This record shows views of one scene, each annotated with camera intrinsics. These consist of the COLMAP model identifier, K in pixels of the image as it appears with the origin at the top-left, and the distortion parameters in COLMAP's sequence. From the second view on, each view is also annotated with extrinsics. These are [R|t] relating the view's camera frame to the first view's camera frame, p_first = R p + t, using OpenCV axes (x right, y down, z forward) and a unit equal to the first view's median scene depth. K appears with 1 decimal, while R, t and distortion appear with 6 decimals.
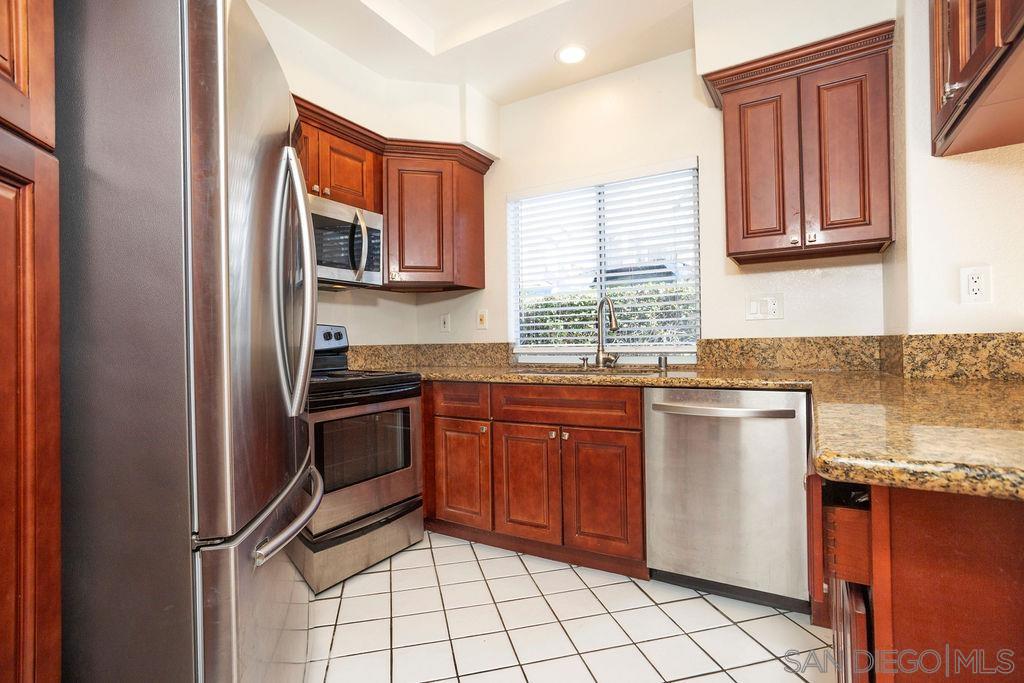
lens RADIAL K [[503.0, 0, 513.1], [0, 503.0, 339.2], [0, 0, 1]] dist [0.000426, 0.005058]
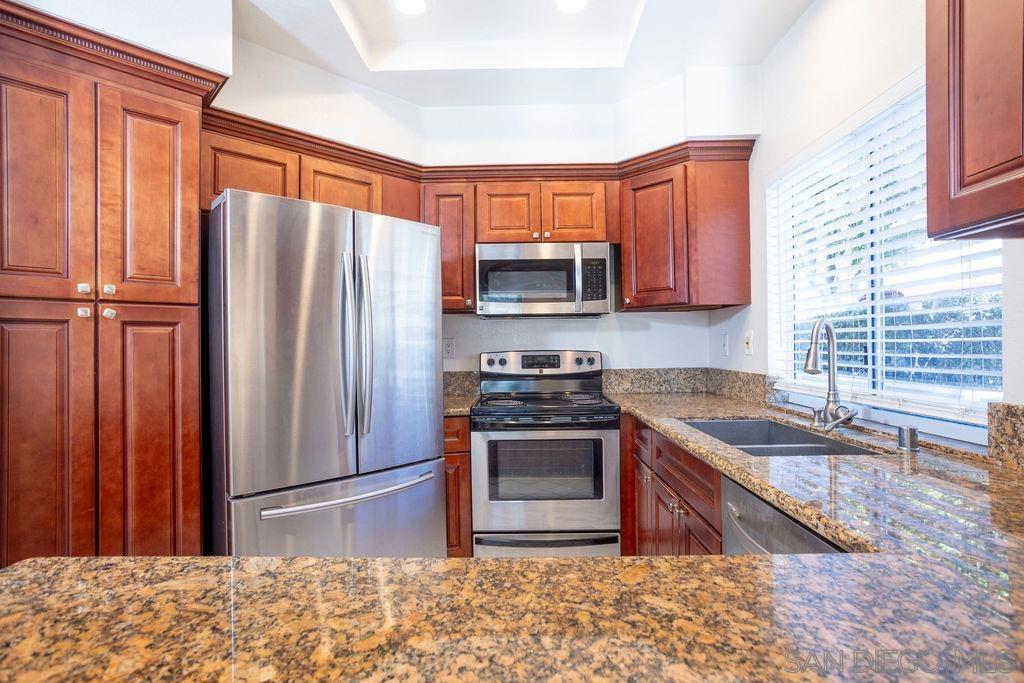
lens RADIAL K [[503.0, 0, 517.8], [0, 503.0, 343.6], [0, 0, 1]] dist [0.000426, 0.005058]
pose [[0.519103, 0.009647, -0.854657, 0.533733], [0.007959, 0.999838, 0.016119, -0.067423], [0.854674, -0.015170, 0.518943, 0.341011]]
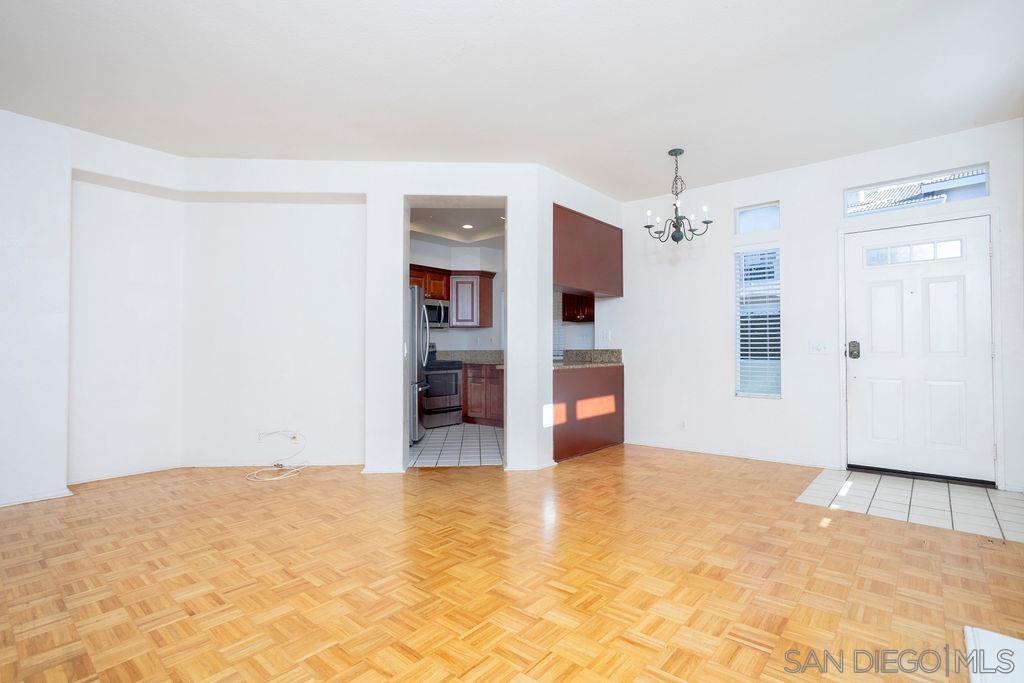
lens RADIAL K [[503.0, 0, 510.6], [0, 503.0, 342.7], [0, 0, 1]] dist [0.000426, 0.005058]
pose [[0.987618, 0.012184, -0.156404, 0.491567], [-0.012933, 0.999909, -0.003768, -0.023775], [0.156344, 0.005744, 0.987686, -1.621069]]
